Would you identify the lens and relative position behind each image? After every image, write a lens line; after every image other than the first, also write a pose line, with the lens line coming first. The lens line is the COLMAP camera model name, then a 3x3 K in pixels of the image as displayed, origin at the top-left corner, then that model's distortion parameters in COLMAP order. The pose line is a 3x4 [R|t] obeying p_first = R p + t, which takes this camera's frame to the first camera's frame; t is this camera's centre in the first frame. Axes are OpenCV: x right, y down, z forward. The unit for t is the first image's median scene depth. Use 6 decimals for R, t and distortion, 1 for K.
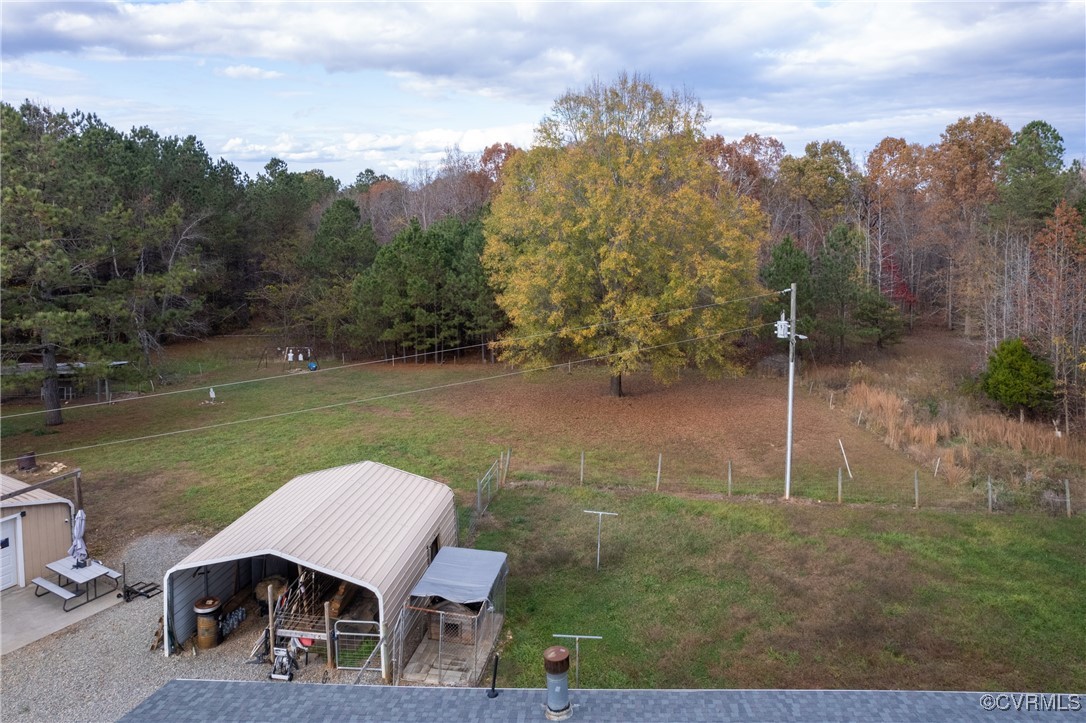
lens RADIAL K [[1141.8, 0, 543.0], [0, 1141.8, 361.5], [0, 0, 1]] dist [-0.003413, -0.008184]
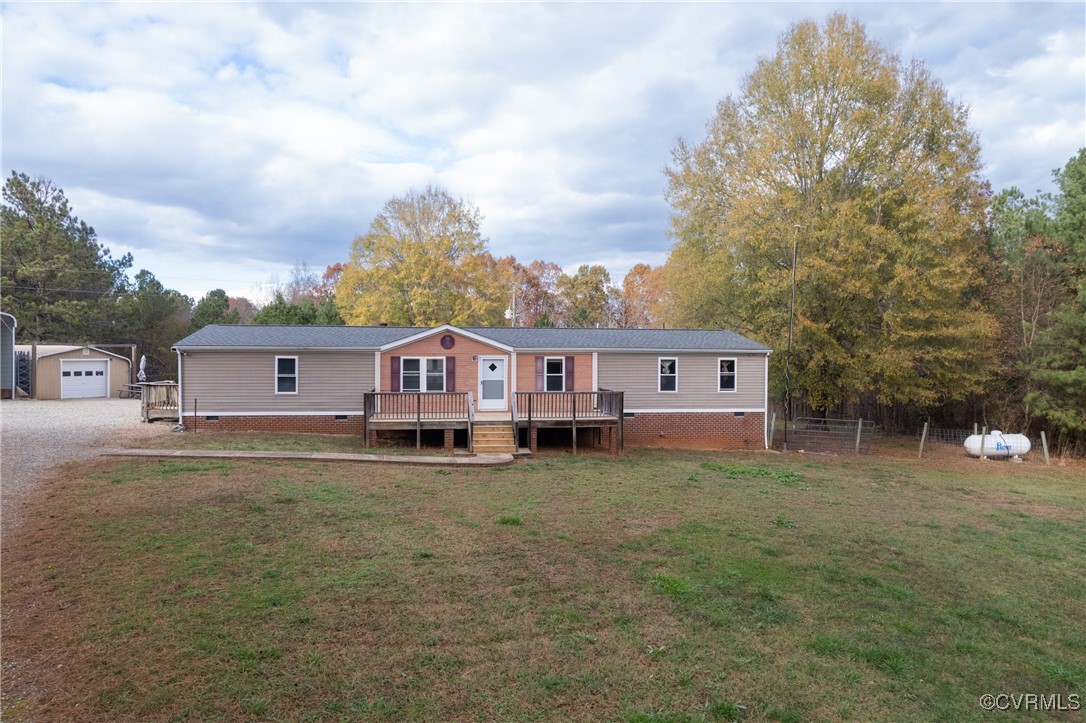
lens RADIAL K [[920.3, 0, 543.0], [0, 920.3, 361.5], [0, 0, 1]] dist [-0.000606, 0.000694]
pose [[0.983461, 0.014432, 0.180544, -0.000996], [0.001250, 0.996256, -0.086443, 0.088333], [-0.181115, 0.085239, 0.979761, -0.227440]]
